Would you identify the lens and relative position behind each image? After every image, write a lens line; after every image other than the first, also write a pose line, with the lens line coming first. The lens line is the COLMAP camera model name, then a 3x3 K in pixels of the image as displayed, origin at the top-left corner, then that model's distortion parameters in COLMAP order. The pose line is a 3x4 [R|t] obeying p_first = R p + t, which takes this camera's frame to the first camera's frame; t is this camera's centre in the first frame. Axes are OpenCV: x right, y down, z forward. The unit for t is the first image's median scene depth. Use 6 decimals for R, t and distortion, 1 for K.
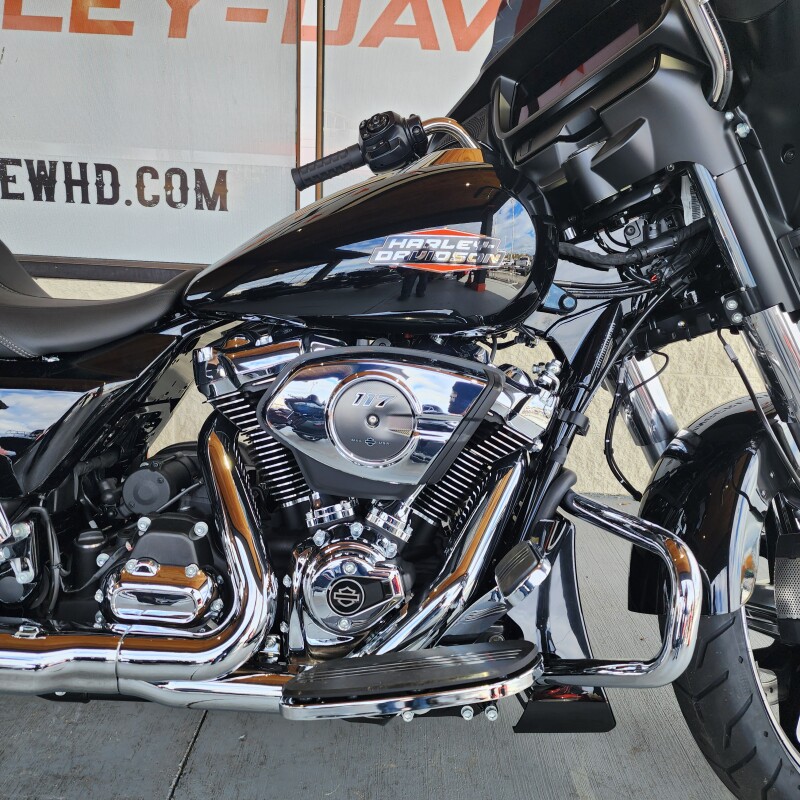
lens RADIAL K [[713.9, 0, 403.4], [0, 713.9, 392.5], [0, 0, 1]] dist [0.051155, -0.033418]
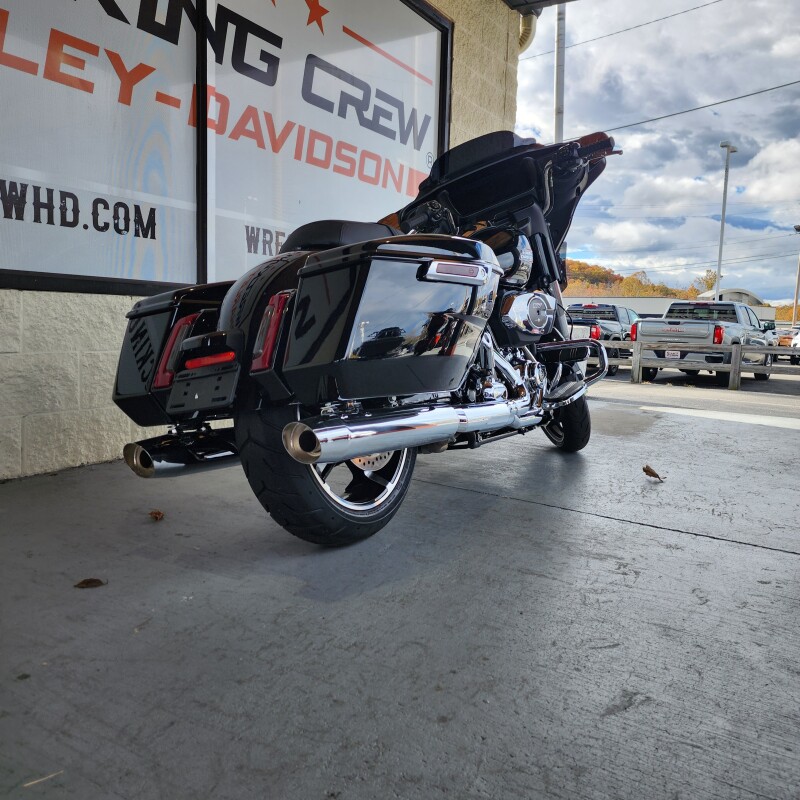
lens RADIAL K [[713.9, 0, 405.5], [0, 713.9, 391.3], [0, 0, 1]] dist [0.051155, -0.033418]
pose [[0.509415, -0.113713, 0.852975, -1.155864], [0.194714, 0.980753, 0.014460, 0.083448], [-0.838202, 0.158720, 0.521752, -0.004378]]
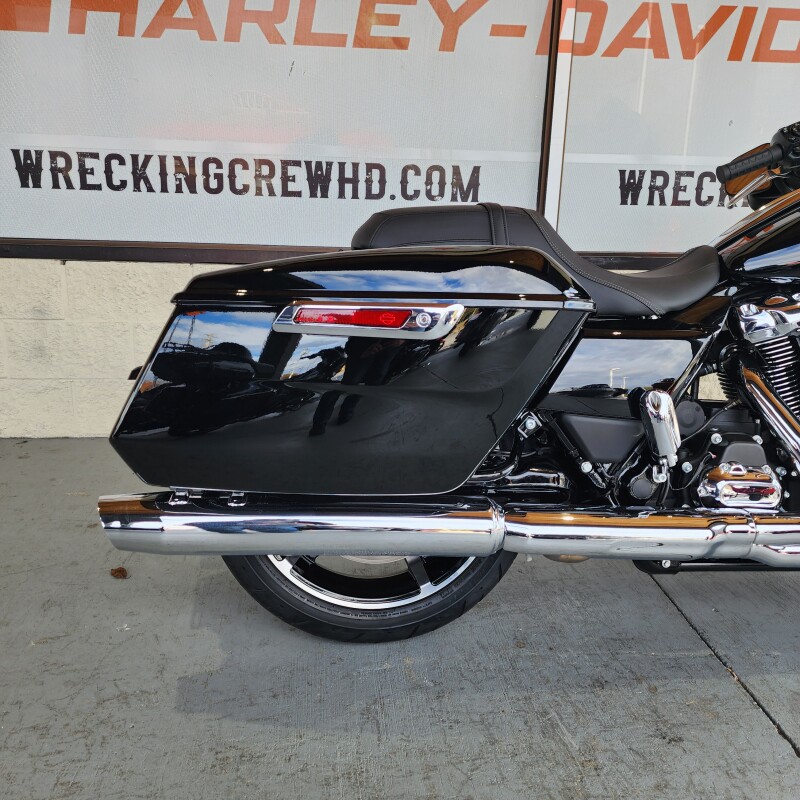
lens RADIAL K [[713.9, 0, 385.3], [0, 713.9, 390.5], [0, 0, 1]] dist [0.051155, -0.033418]
pose [[0.995917, -0.041771, 0.080032, -0.500518], [0.040263, 0.998982, 0.020363, 0.018711], [-0.080801, -0.017058, 0.996584, -0.133855]]
